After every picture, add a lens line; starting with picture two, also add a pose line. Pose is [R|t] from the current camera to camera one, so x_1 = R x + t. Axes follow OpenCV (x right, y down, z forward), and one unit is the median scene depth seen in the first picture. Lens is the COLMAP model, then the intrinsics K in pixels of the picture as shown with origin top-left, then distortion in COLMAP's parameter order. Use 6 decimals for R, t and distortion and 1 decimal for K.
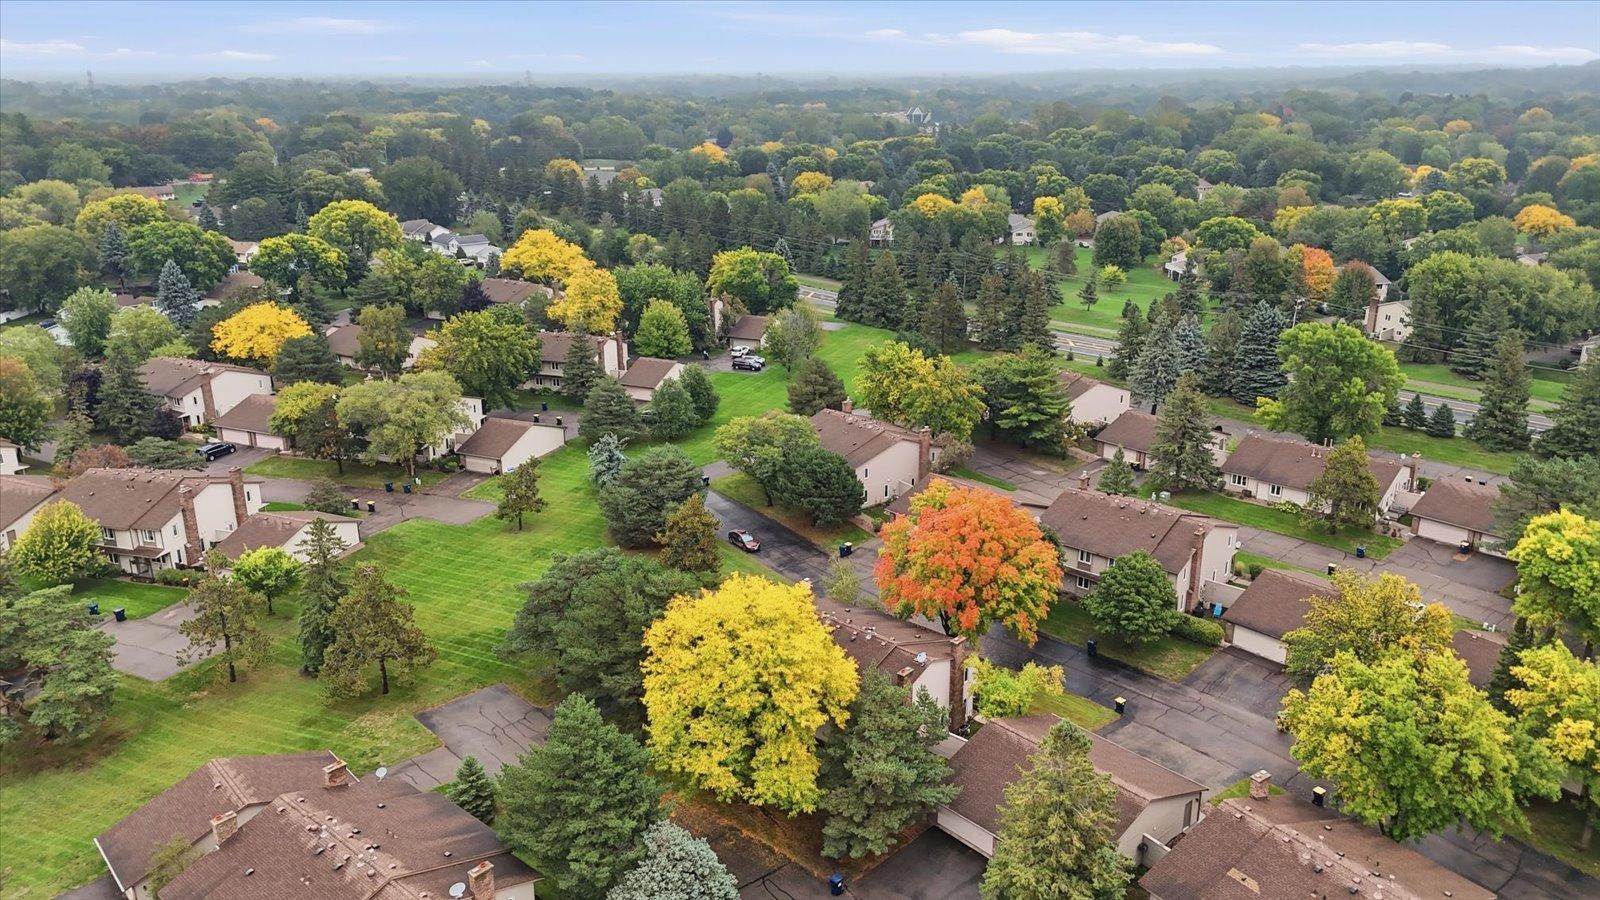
lens RADIAL K [[1180.5, 0, 798.8], [0, 1180.5, 450.1], [0, 0, 1]] dist [0.086008, -0.091569]
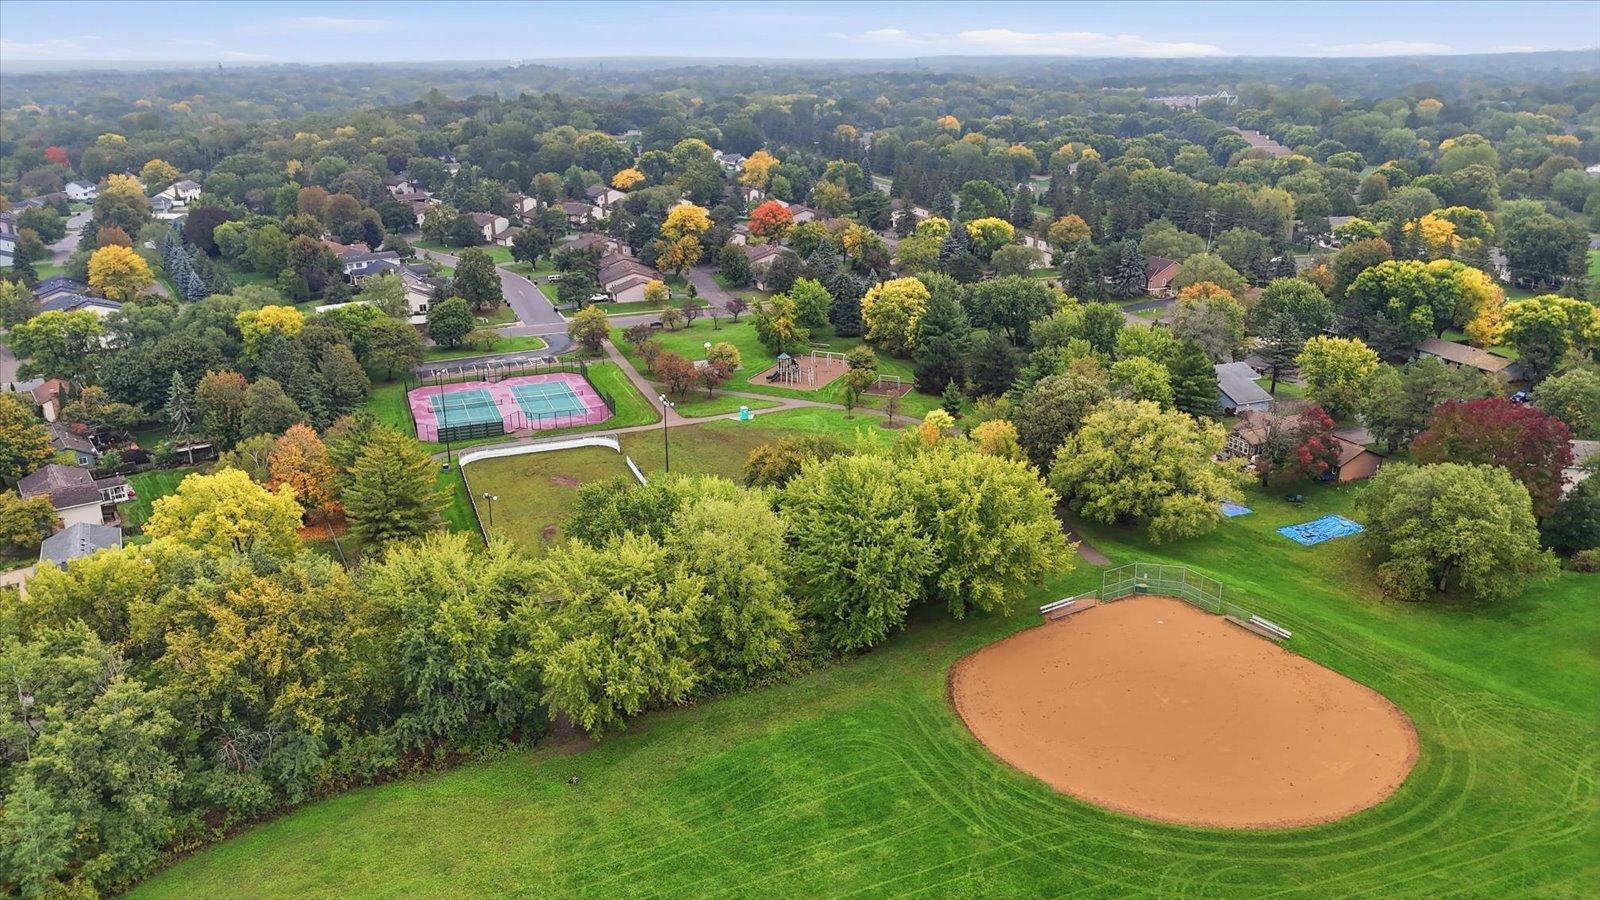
lens RADIAL K [[1180.5, 0, 800.1], [0, 1180.5, 449.9], [0, 0, 1]] dist [0.086008, -0.091569]
pose [[0.934852, 0.111451, -0.337090, 0.563286], [-0.106583, 0.993757, 0.032975, 0.243210], [0.338661, 0.005102, 0.940895, -0.877519]]
